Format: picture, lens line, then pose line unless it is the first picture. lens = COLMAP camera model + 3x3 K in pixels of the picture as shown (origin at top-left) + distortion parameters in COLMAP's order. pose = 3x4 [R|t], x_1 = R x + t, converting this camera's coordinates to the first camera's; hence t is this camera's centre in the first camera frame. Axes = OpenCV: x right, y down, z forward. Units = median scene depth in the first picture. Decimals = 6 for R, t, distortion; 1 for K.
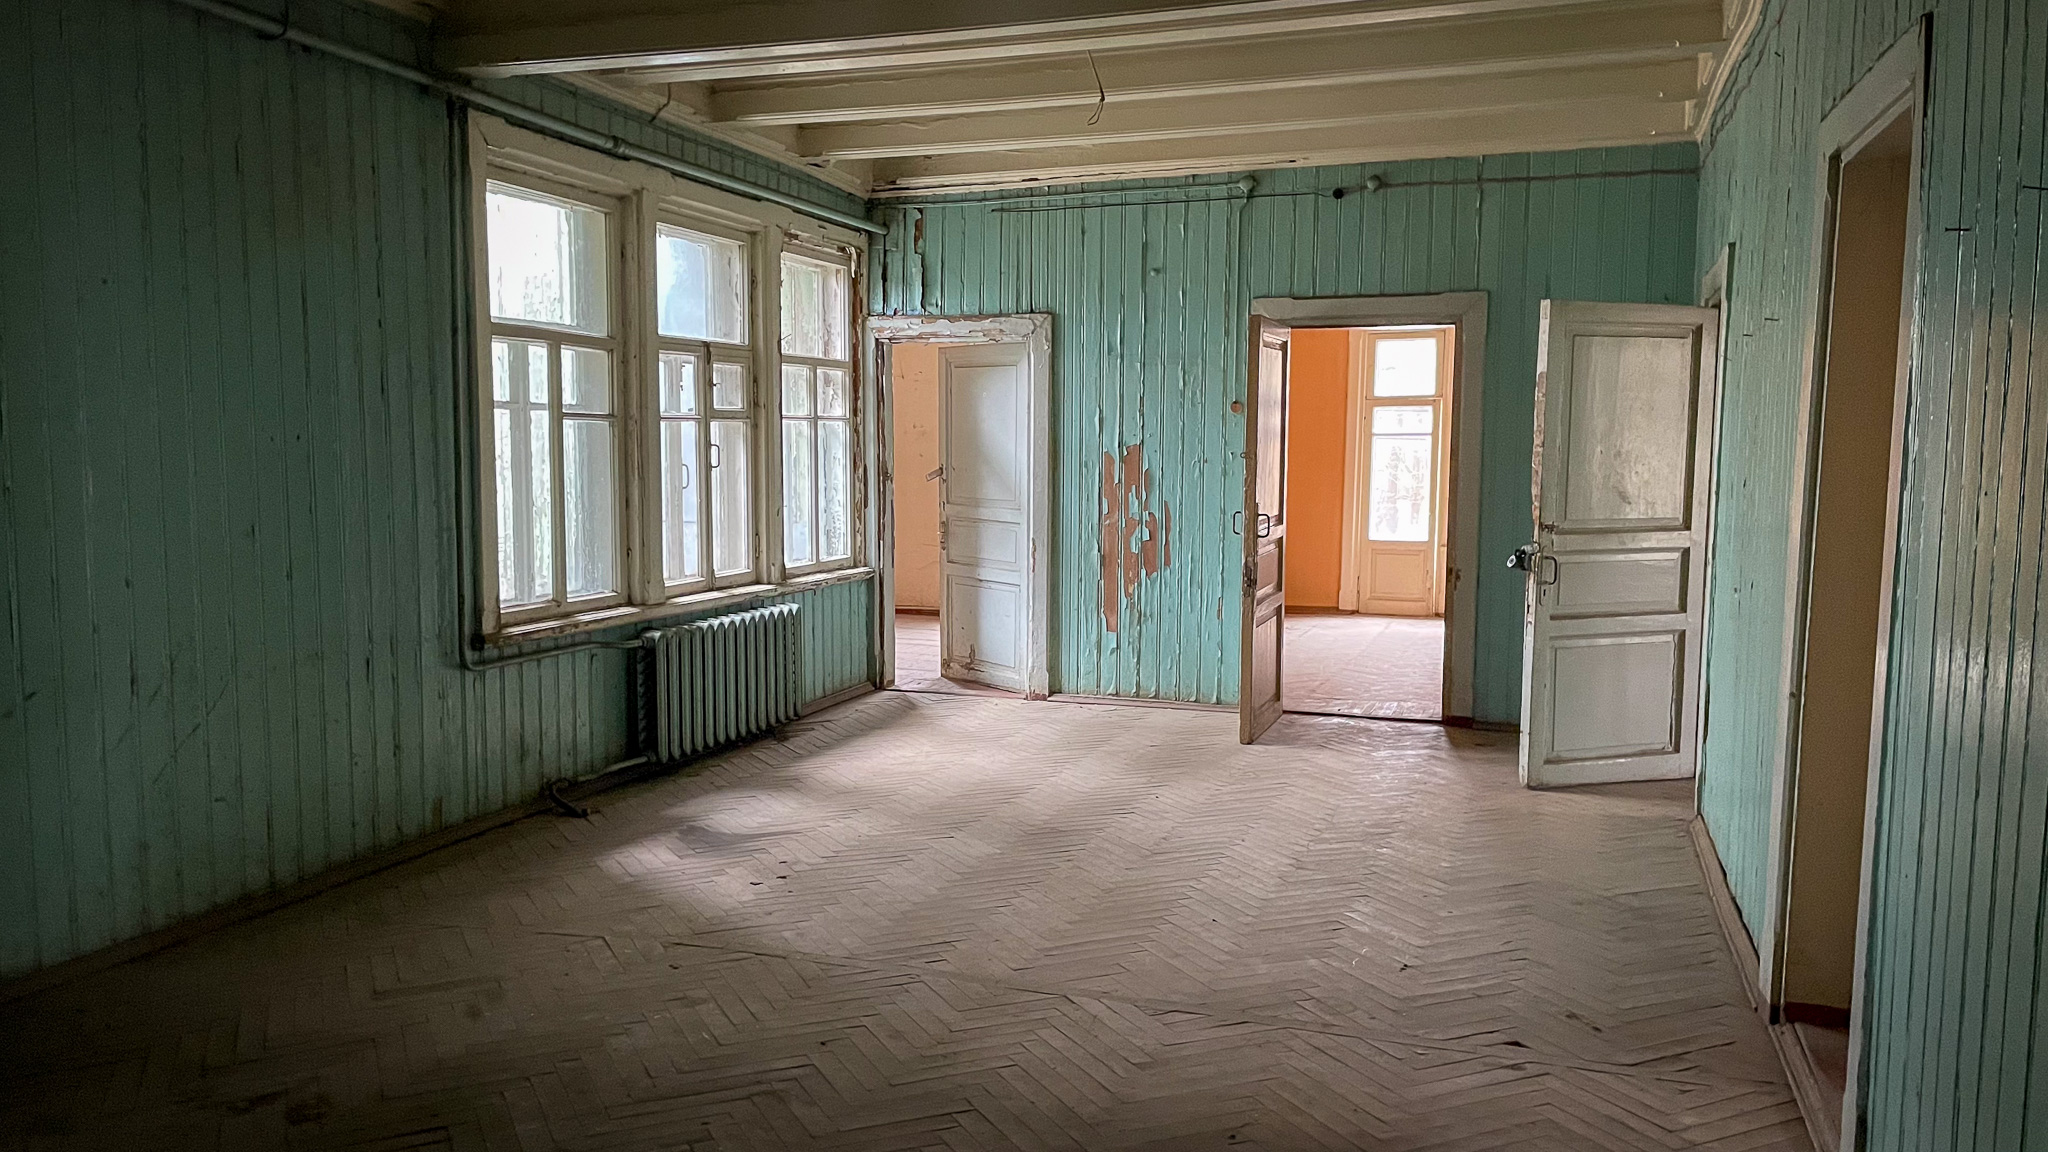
lens RADIAL K [[1596.8, 0, 1026.2], [0, 1596.8, 587.3], [0, 0, 1]] dist [0.095745, -0.096630]
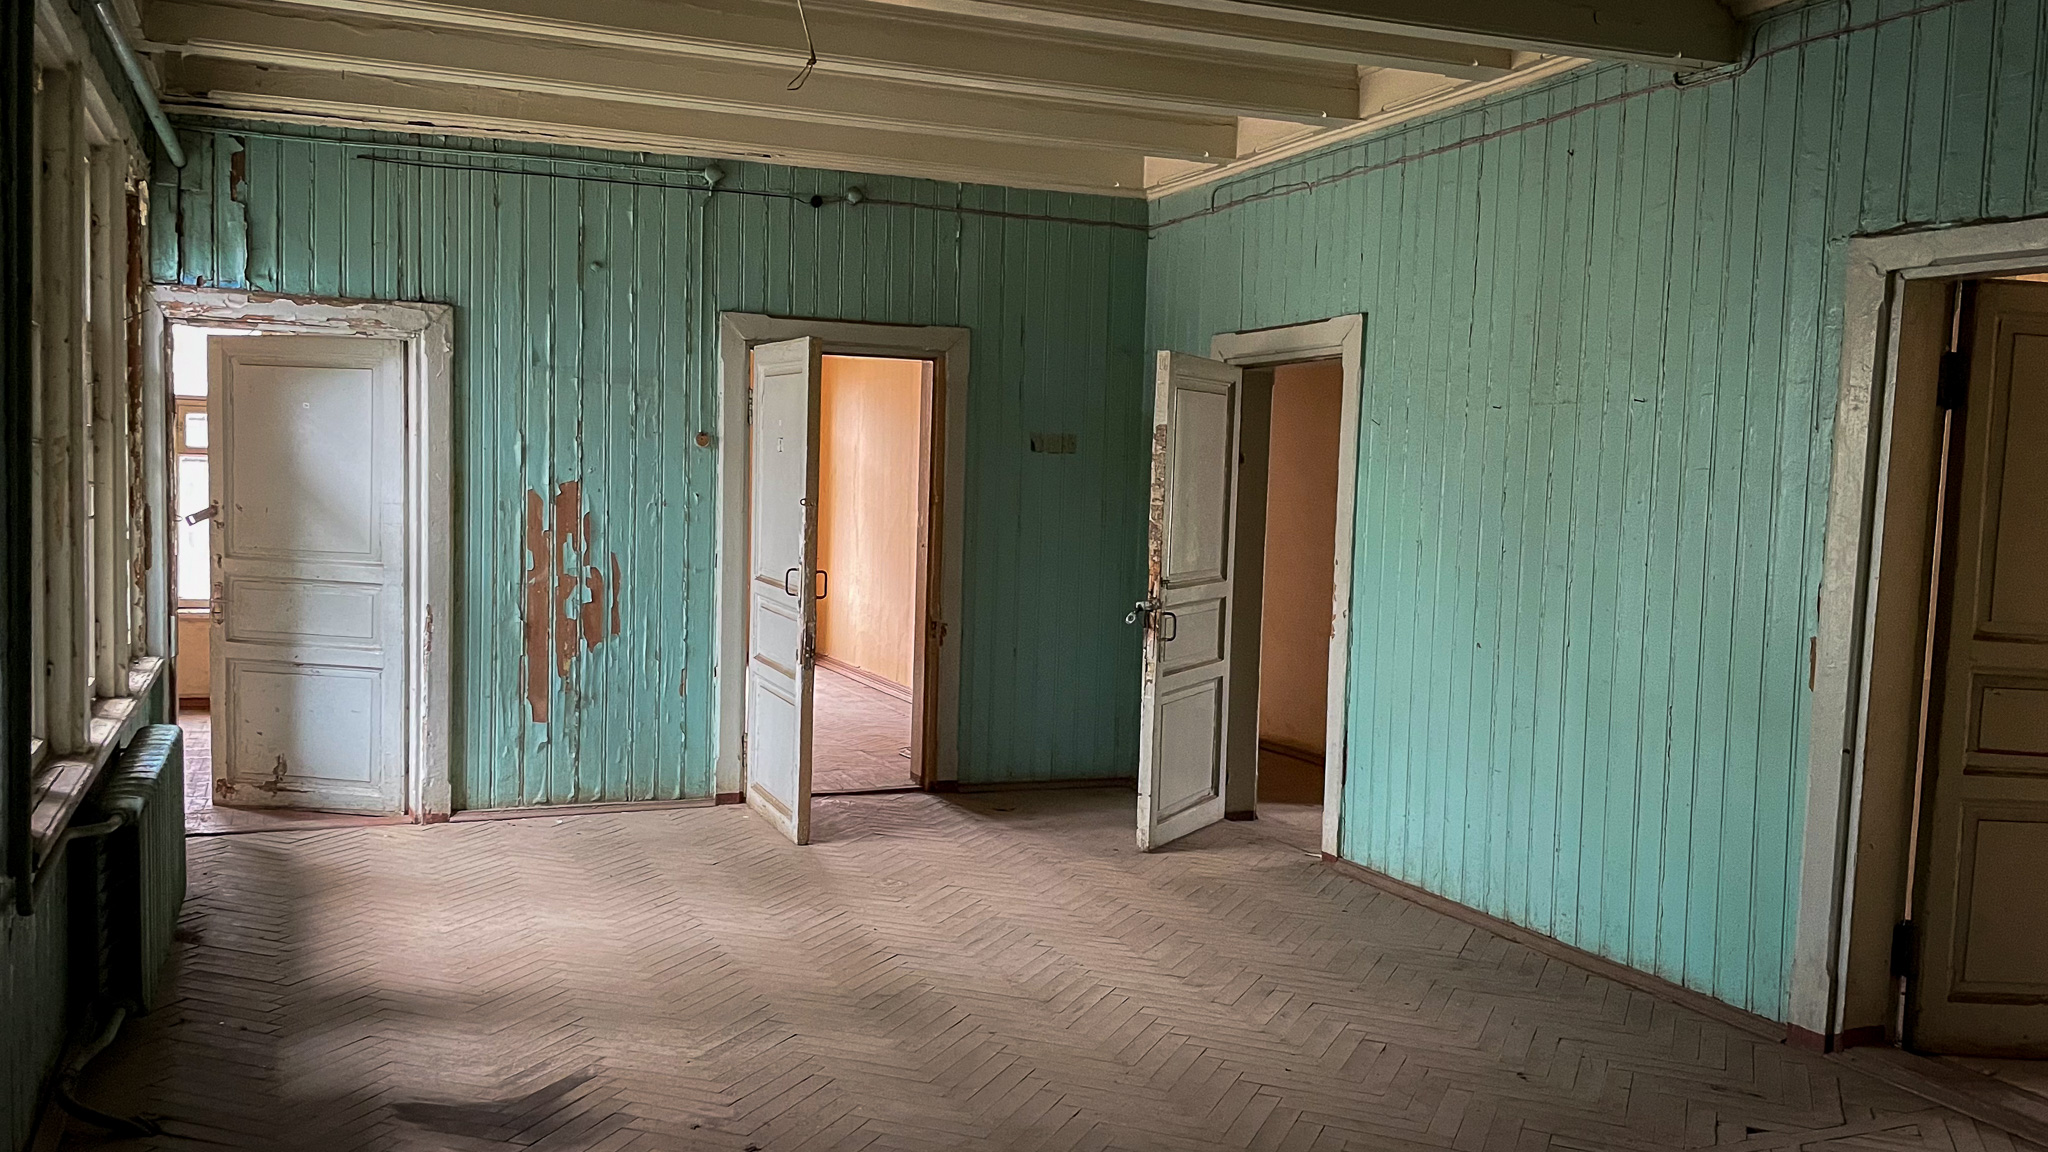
lens RADIAL K [[1688.6, 0, 1033.0], [0, 1688.6, 572.0], [0, 0, 1]] dist [0.072377, -0.050073]
pose [[0.734631, -0.026039, 0.677967, -0.332703], [0.037976, 0.999275, -0.002771, -0.033968], [-0.677404, 0.027783, 0.735087, 0.234573]]
